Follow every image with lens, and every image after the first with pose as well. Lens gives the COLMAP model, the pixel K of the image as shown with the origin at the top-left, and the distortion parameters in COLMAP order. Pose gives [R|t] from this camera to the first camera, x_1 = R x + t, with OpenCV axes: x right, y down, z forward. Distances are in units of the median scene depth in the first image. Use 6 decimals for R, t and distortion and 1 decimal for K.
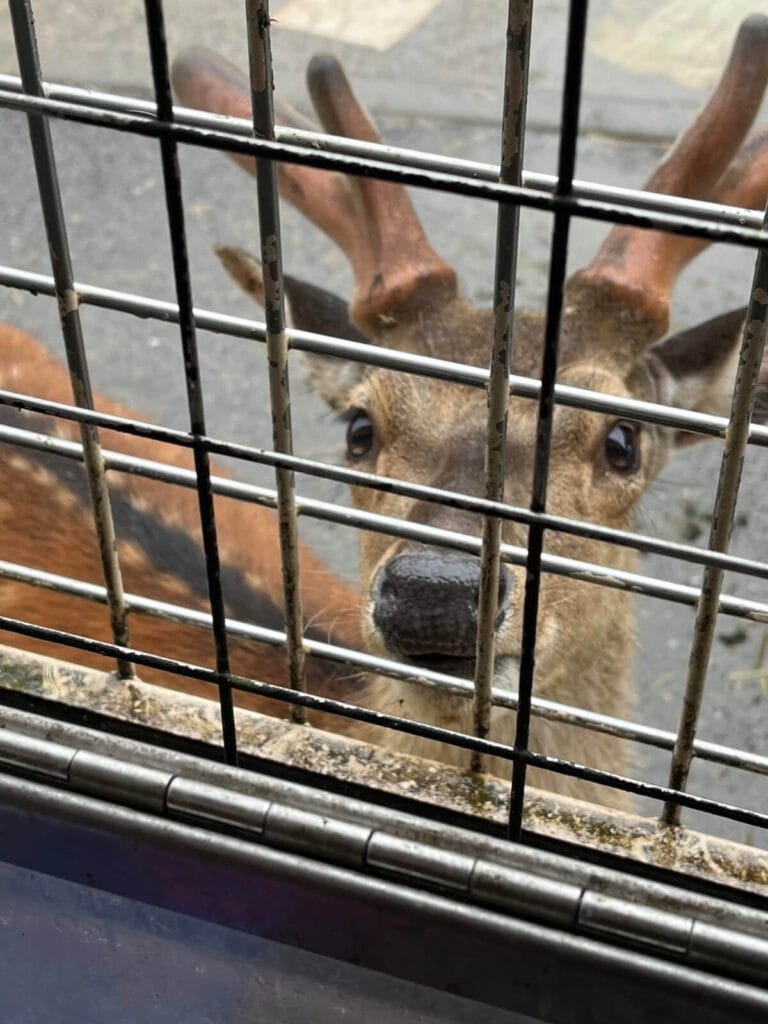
lens RADIAL K [[1791.3, 0, 383.9], [0, 1791.3, 513.2], [0, 0, 1]] dist [0.166092, 0.000000]
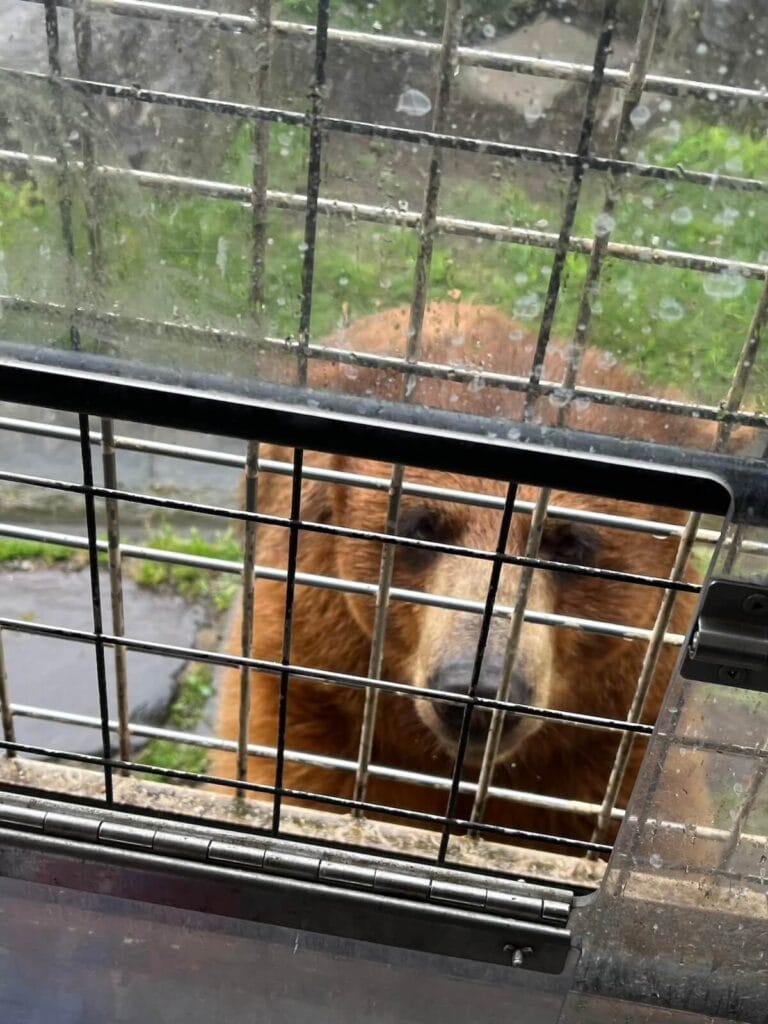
lens RADIAL K [[1385.2, 0, 383.1], [0, 1385.2, 511.6], [0, 0, 1]] dist [0.053072, 0.000000]
pose [[0.979973, -0.048773, 0.193063, -0.063738], [0.057663, 0.997506, -0.040697, -0.069041], [-0.190597, 0.051014, 0.980342, -0.339823]]
